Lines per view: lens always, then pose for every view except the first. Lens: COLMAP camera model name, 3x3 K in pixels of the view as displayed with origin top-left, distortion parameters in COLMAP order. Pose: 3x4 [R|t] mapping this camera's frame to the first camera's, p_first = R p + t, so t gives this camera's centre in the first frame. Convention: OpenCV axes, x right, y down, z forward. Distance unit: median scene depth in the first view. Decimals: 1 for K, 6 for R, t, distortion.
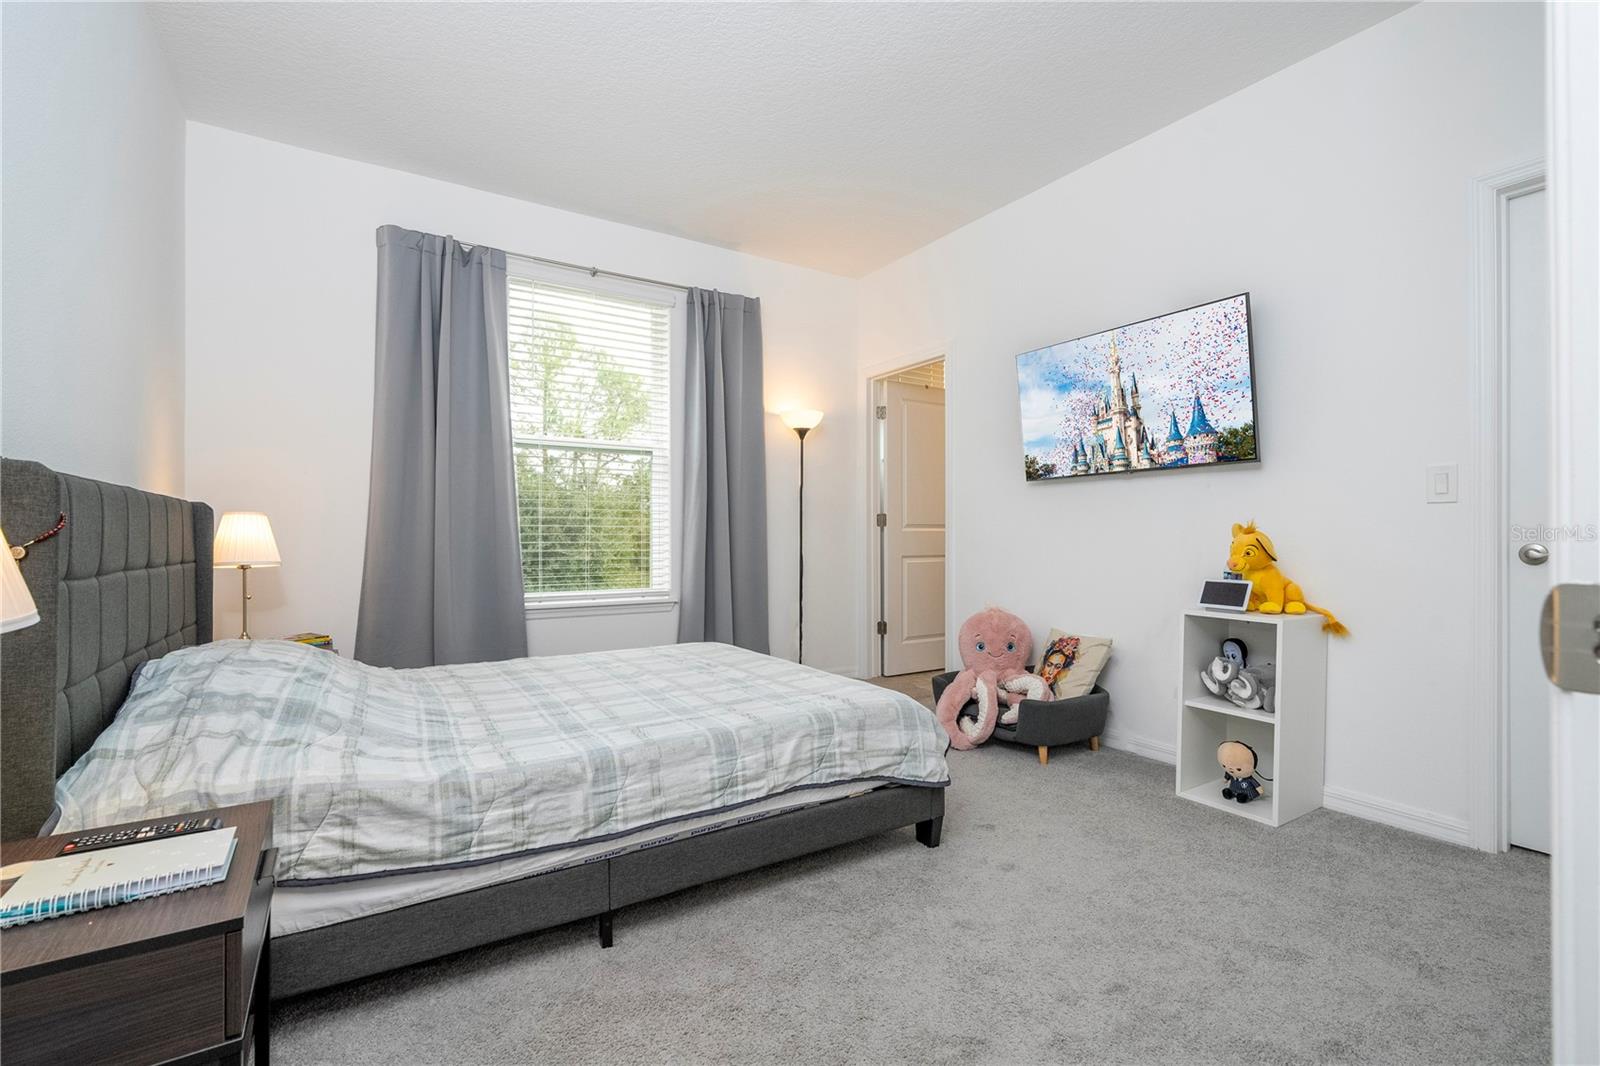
lens RADIAL K [[723.8, 0, 819.5], [0, 723.8, 535.4], [0, 0, 1]] dist [-0.030816, -0.000096]
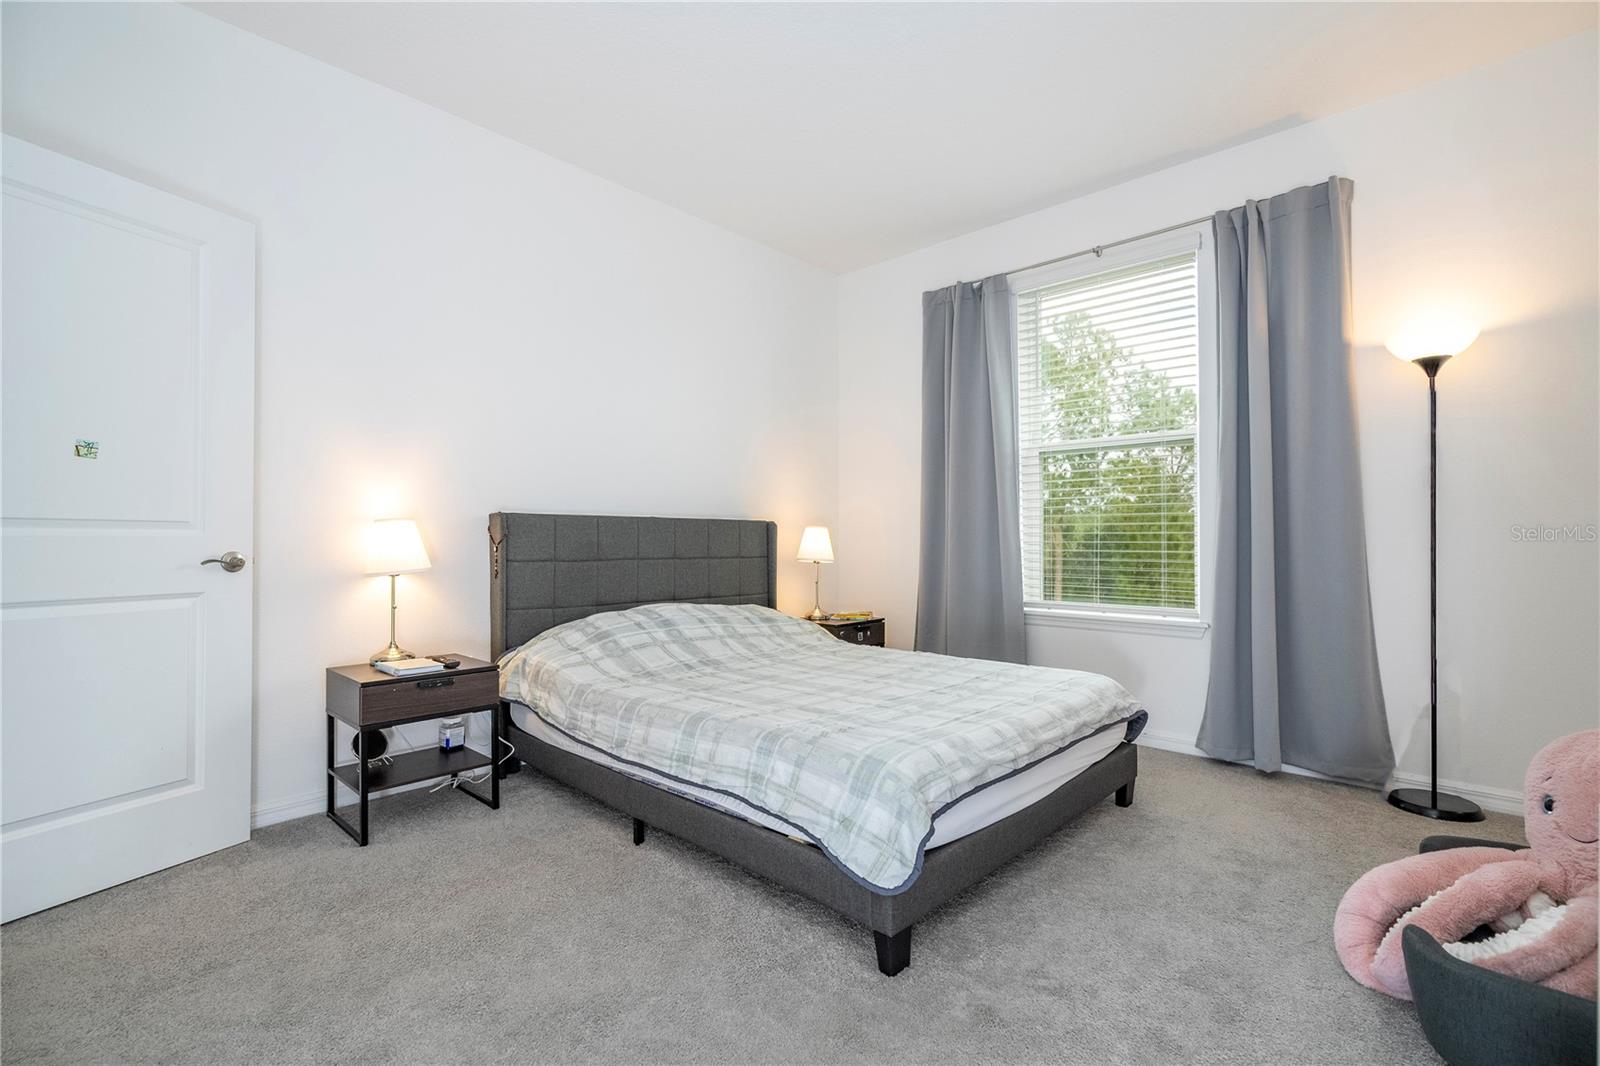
lens RADIAL K [[722.3, 0, 810.6], [0, 722.3, 537.6], [0, 0, 1]] dist [0.001782, 0.000148]
pose [[0.239122, -0.000911, -0.970989, 0.868013], [-0.003435, 0.999993, -0.001784, -0.006024], [0.970983, 0.003762, 0.239117, 0.768830]]
